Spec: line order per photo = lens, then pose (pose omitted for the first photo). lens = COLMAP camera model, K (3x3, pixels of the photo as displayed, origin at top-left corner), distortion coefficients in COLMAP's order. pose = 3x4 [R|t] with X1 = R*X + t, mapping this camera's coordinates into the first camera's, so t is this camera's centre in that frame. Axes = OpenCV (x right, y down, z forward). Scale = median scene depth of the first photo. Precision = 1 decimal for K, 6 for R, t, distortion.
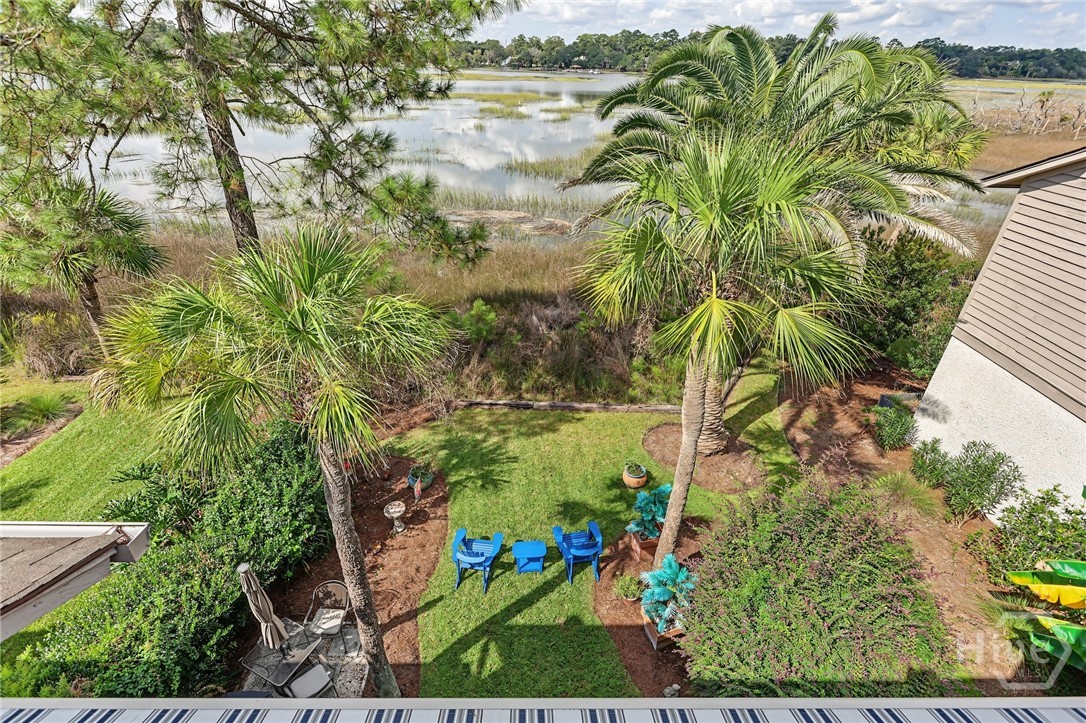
lens RADIAL K [[514.0, 0, 536.7], [0, 514.0, 362.5], [0, 0, 1]] dist [-0.001036, 0.000276]
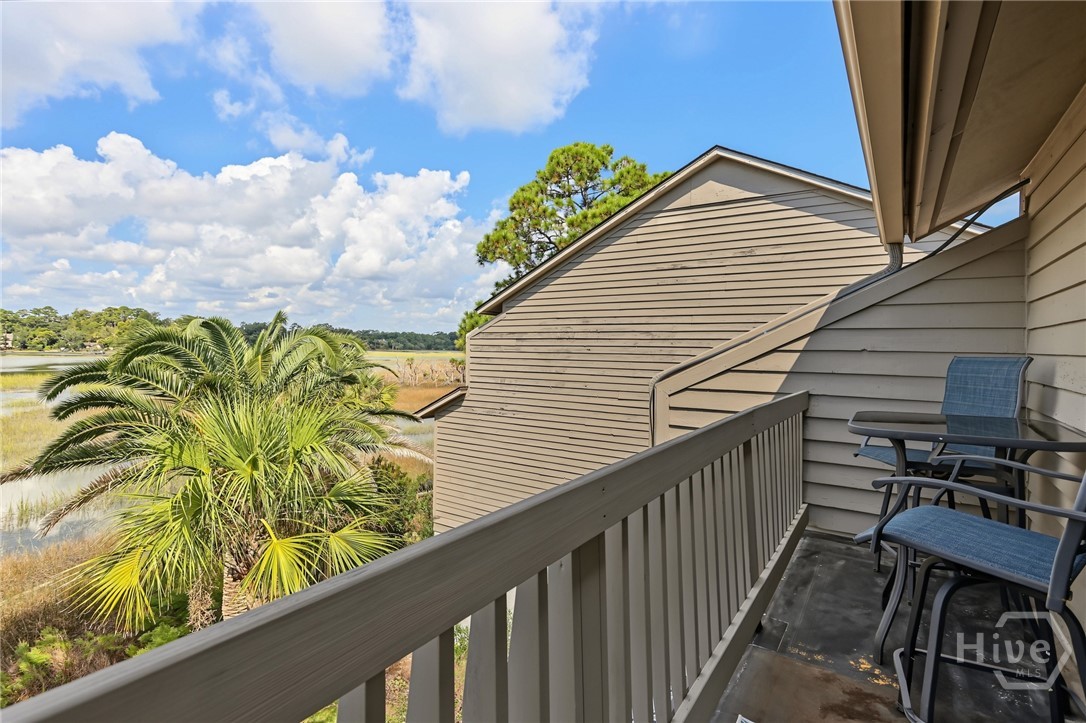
lens RADIAL K [[531.7, 0, 541.3], [0, 531.7, 365.7], [0, 0, 1]] dist [0.000019, 0.000703]
pose [[0.569136, -0.037125, 0.821405, -0.156160], [0.412744, 0.876901, -0.246349, 0.036882], [-0.711145, 0.479236, 0.514399, -0.077230]]
